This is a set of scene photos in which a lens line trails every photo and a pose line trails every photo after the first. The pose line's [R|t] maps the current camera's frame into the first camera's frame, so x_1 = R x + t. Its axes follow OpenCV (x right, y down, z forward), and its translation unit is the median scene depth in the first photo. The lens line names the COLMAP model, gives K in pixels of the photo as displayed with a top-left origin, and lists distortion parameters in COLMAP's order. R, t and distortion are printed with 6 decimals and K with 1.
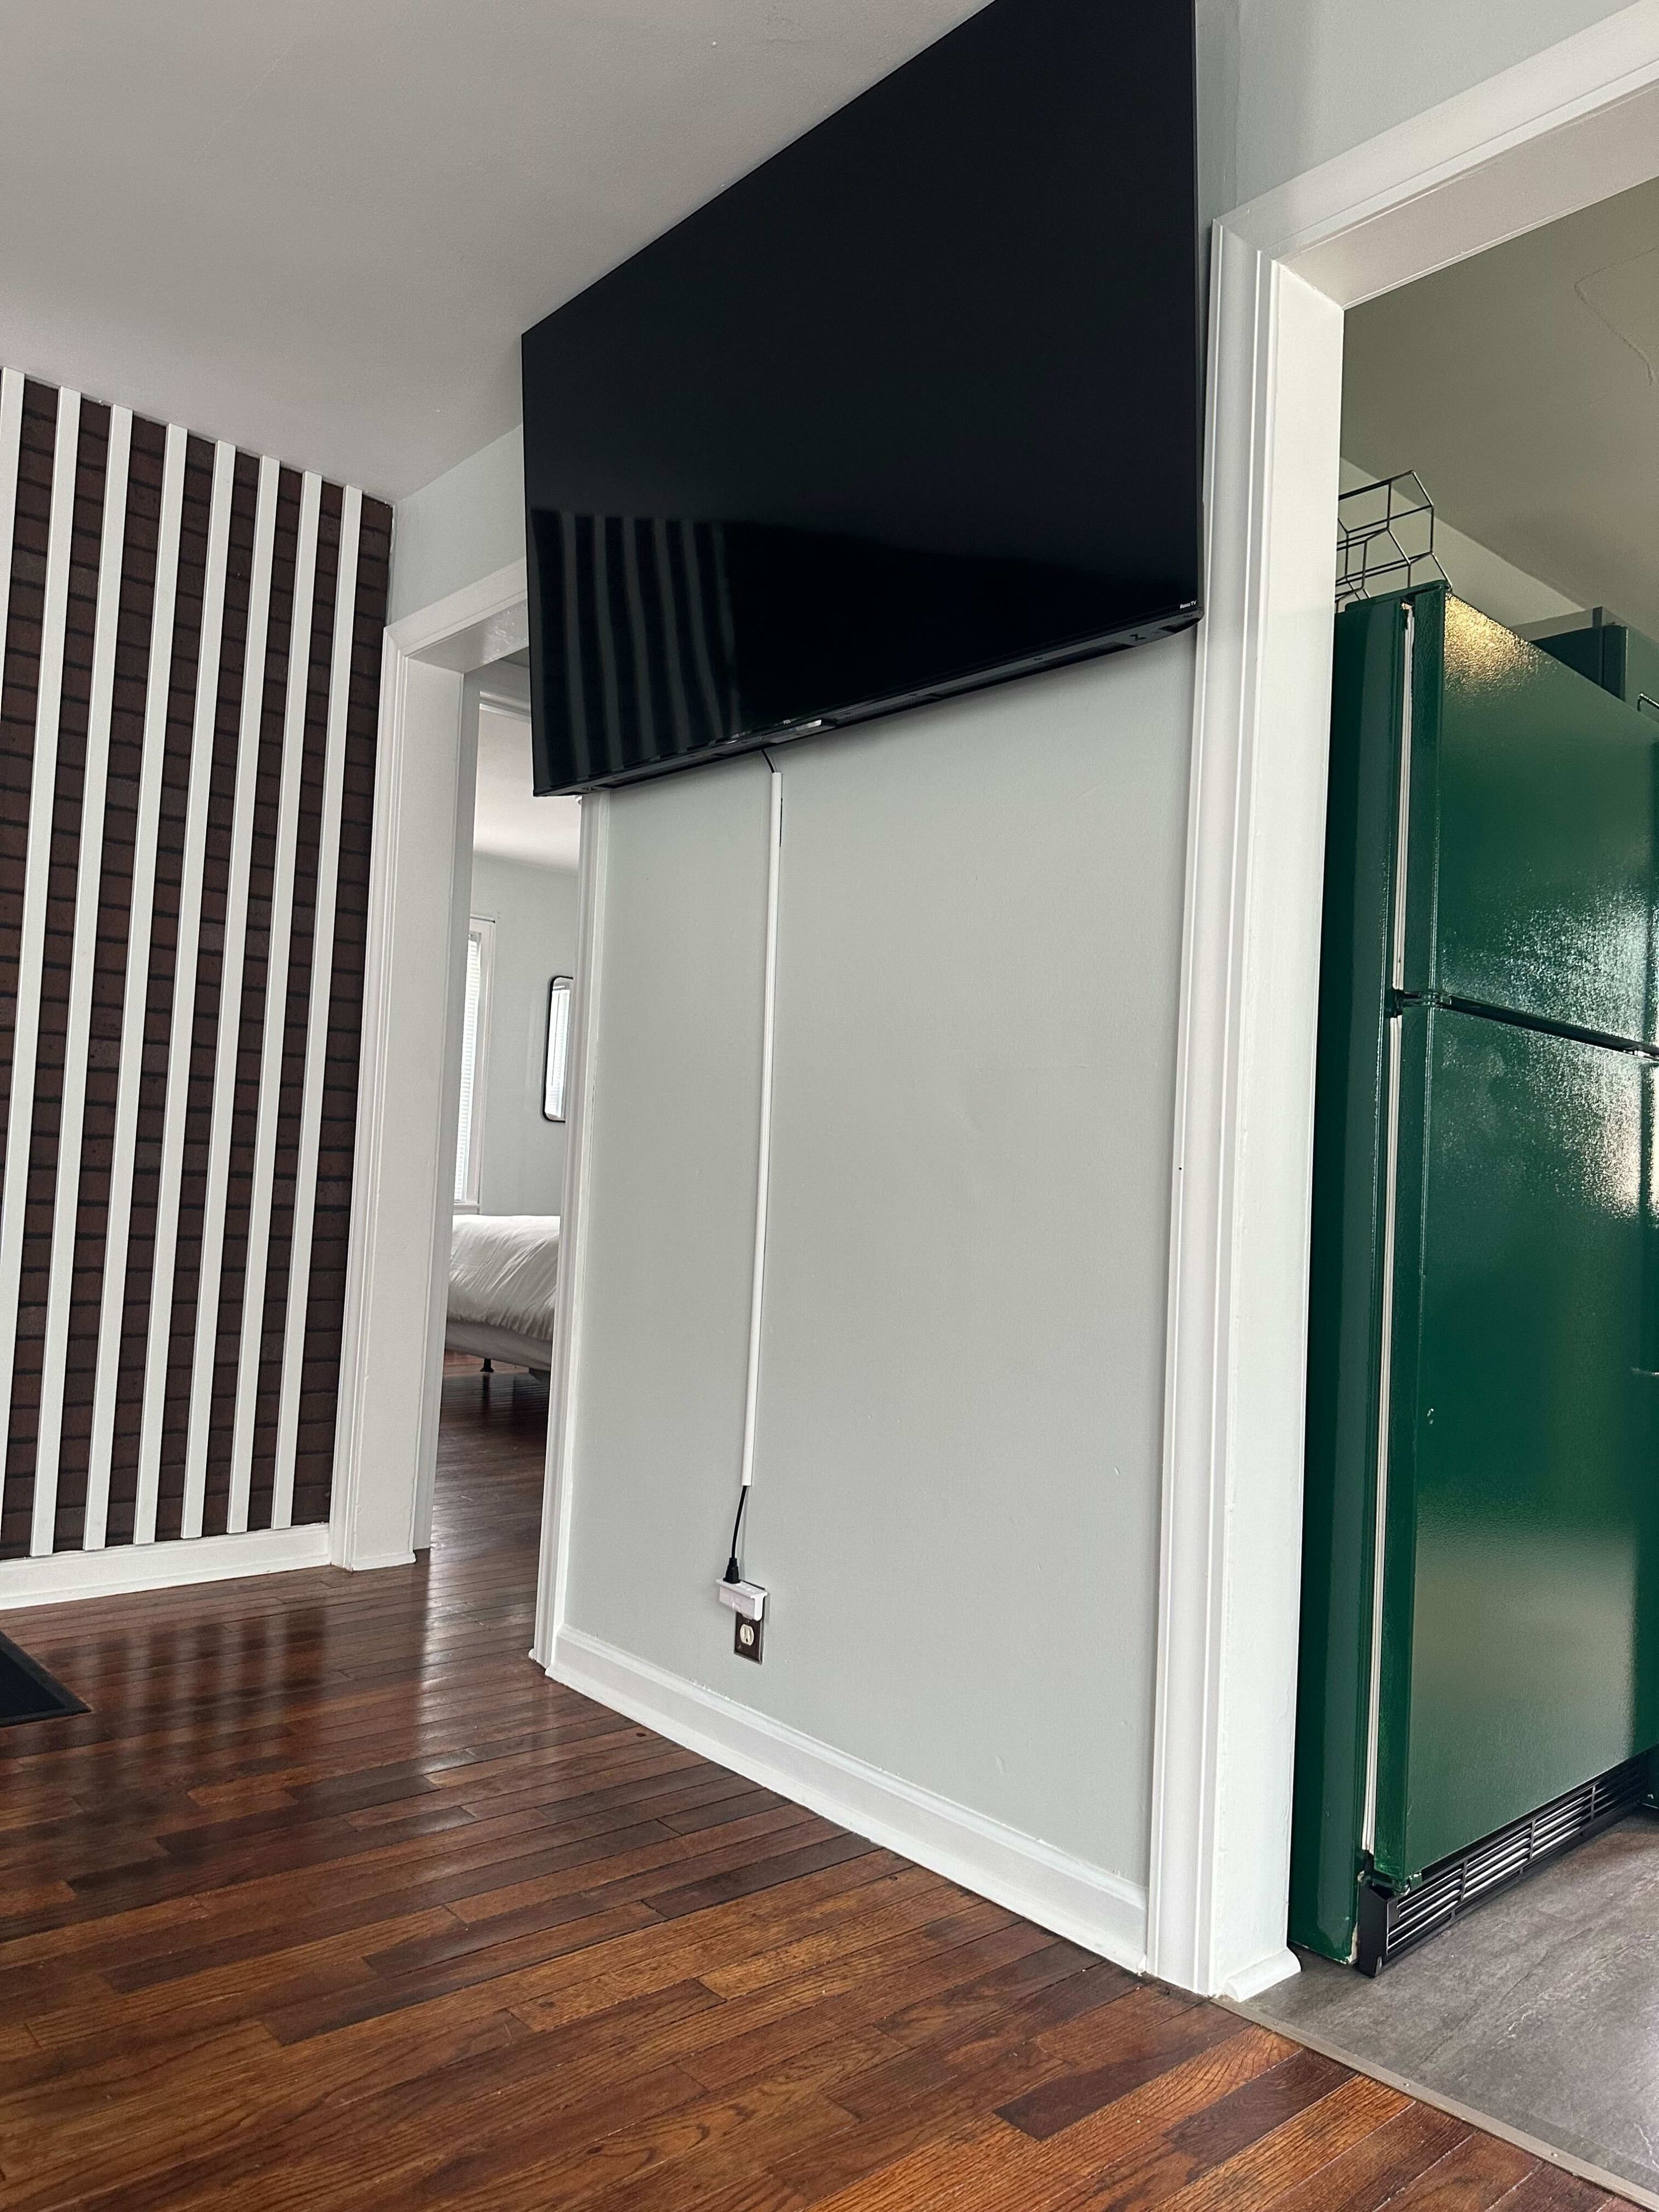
lens RADIAL K [[1558.6, 0, 834.7], [0, 1558.6, 1114.2], [0, 0, 1]] dist [0.004659, -0.001965]
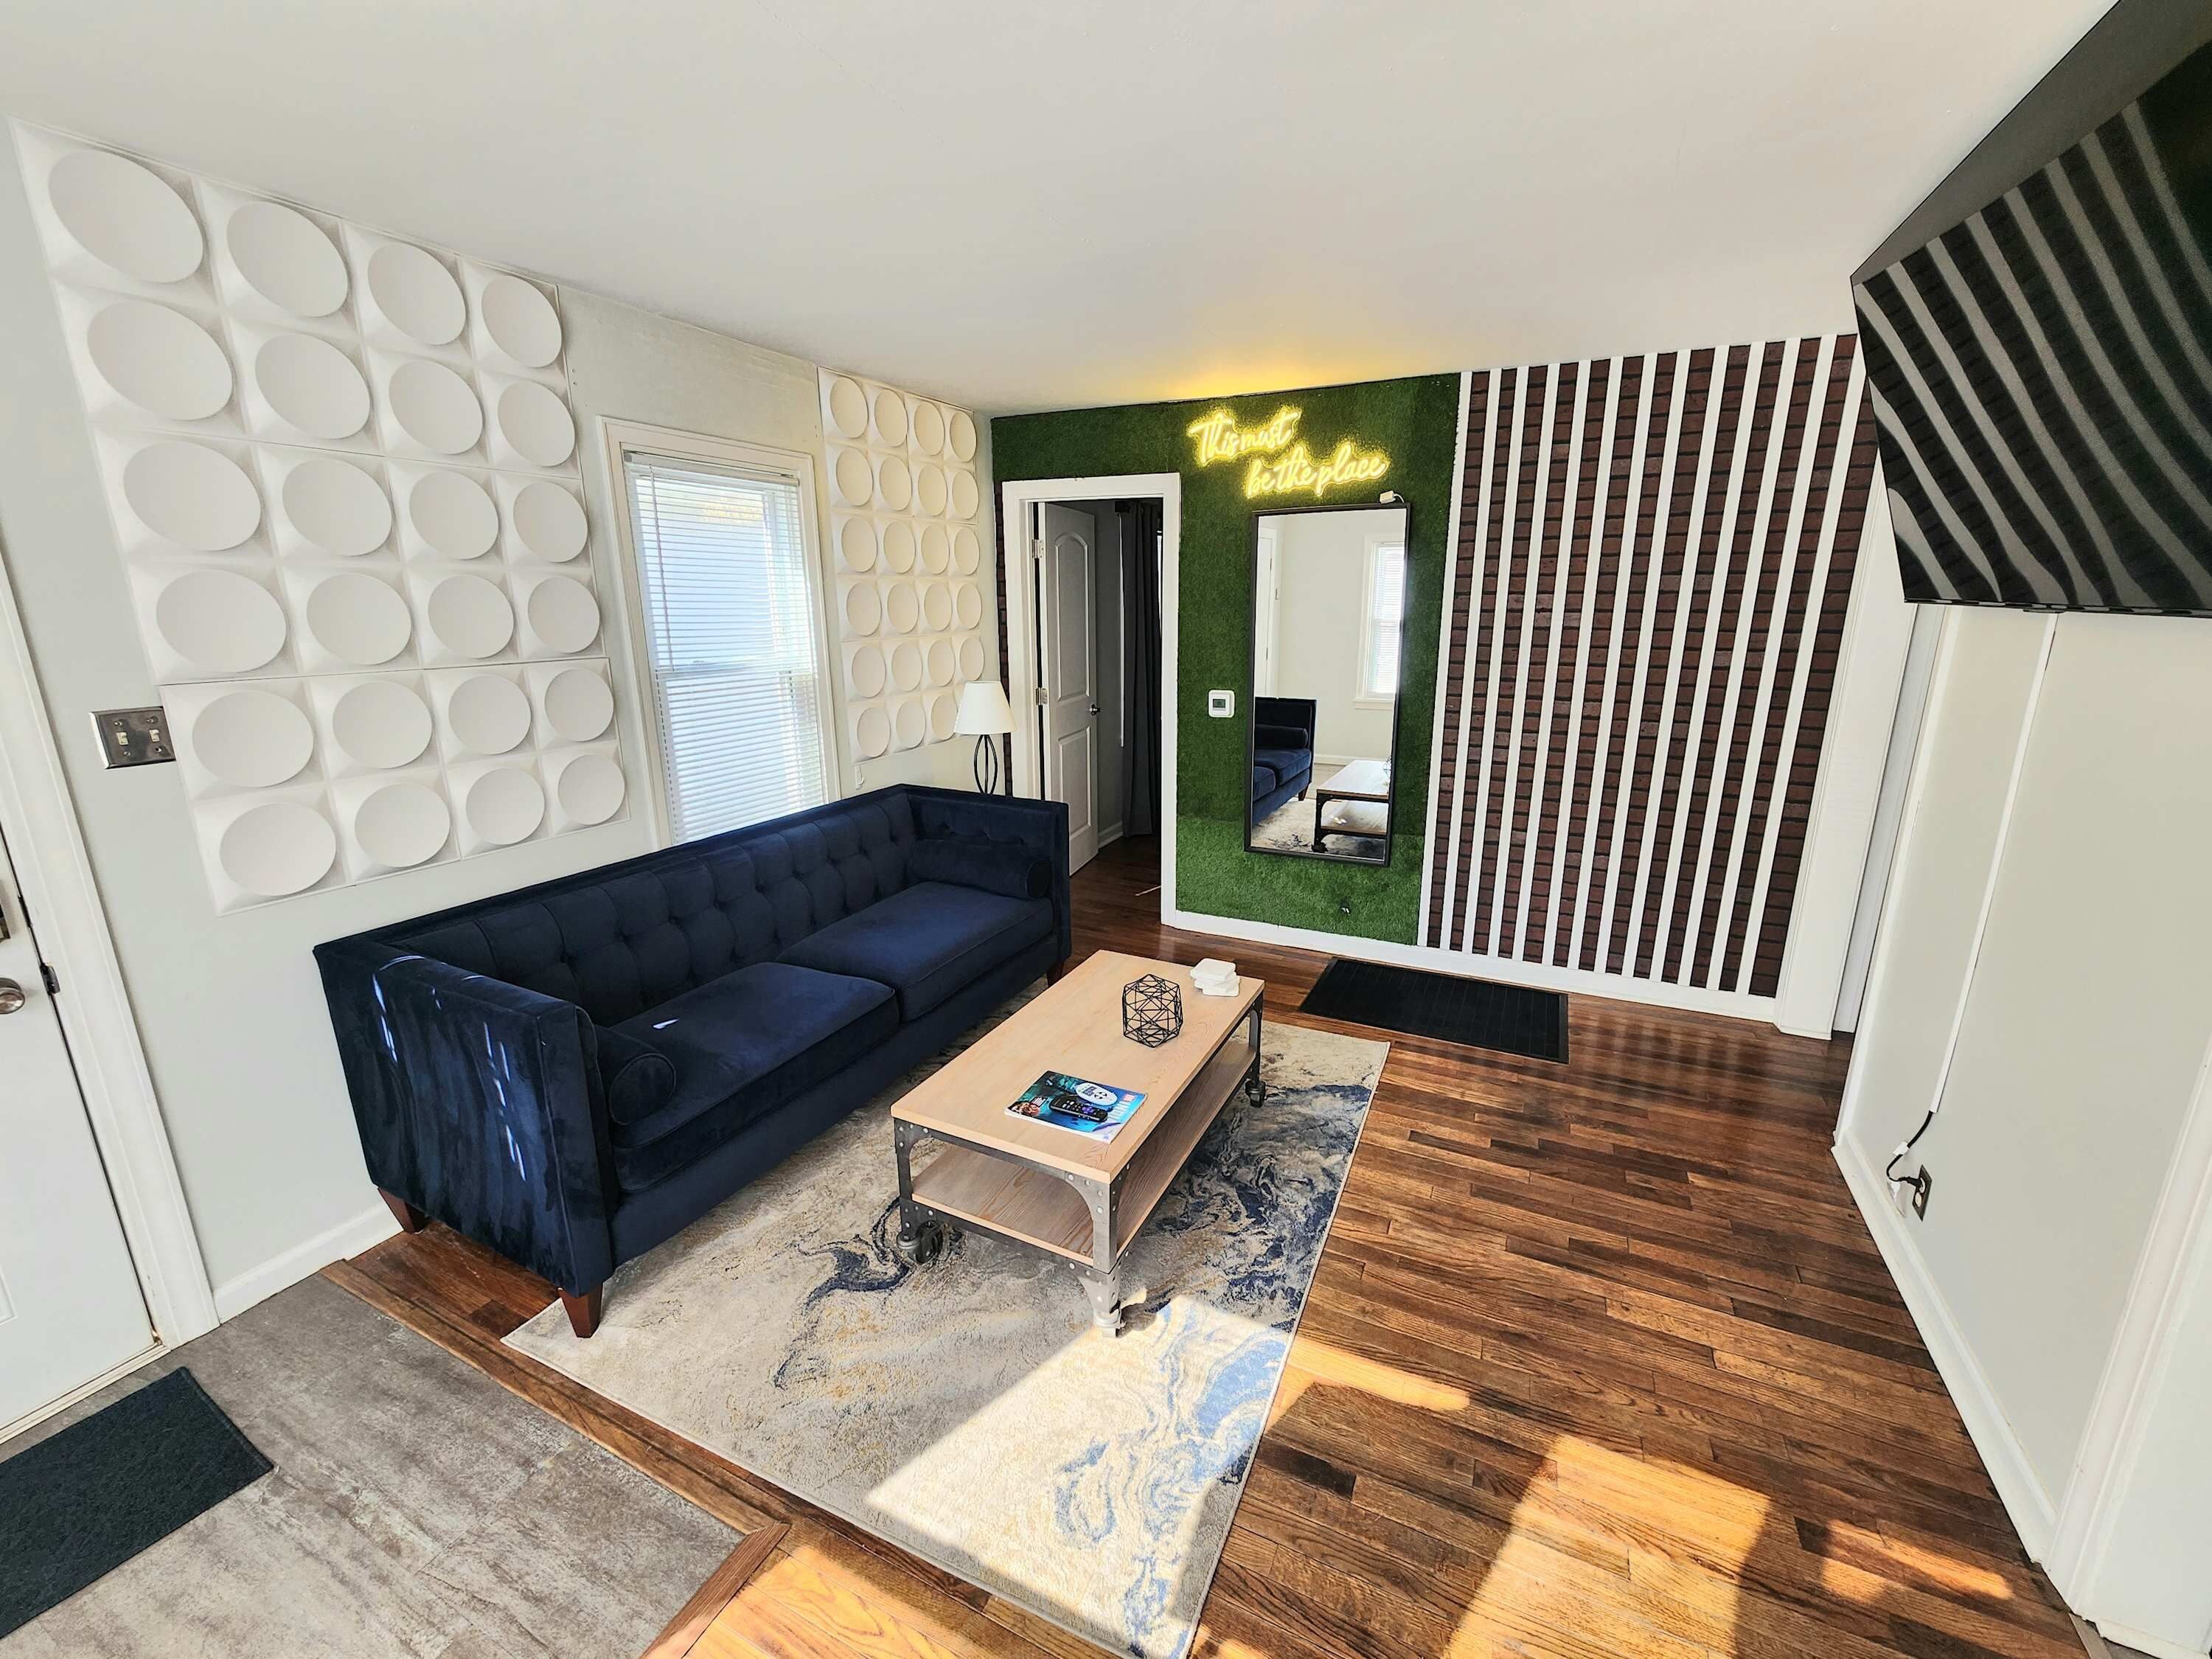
lens RADIAL K [[905.1, 0, 1112.8], [0, 905.1, 823.3], [0, 0, 1]] dist [0.000819, 0.000333]
pose [[0.381233, 0.174704, -0.907822, 0.520574], [0.066849, 0.974202, 0.215551, -0.366252], [0.922059, -0.142862, 0.359719, -0.001923]]
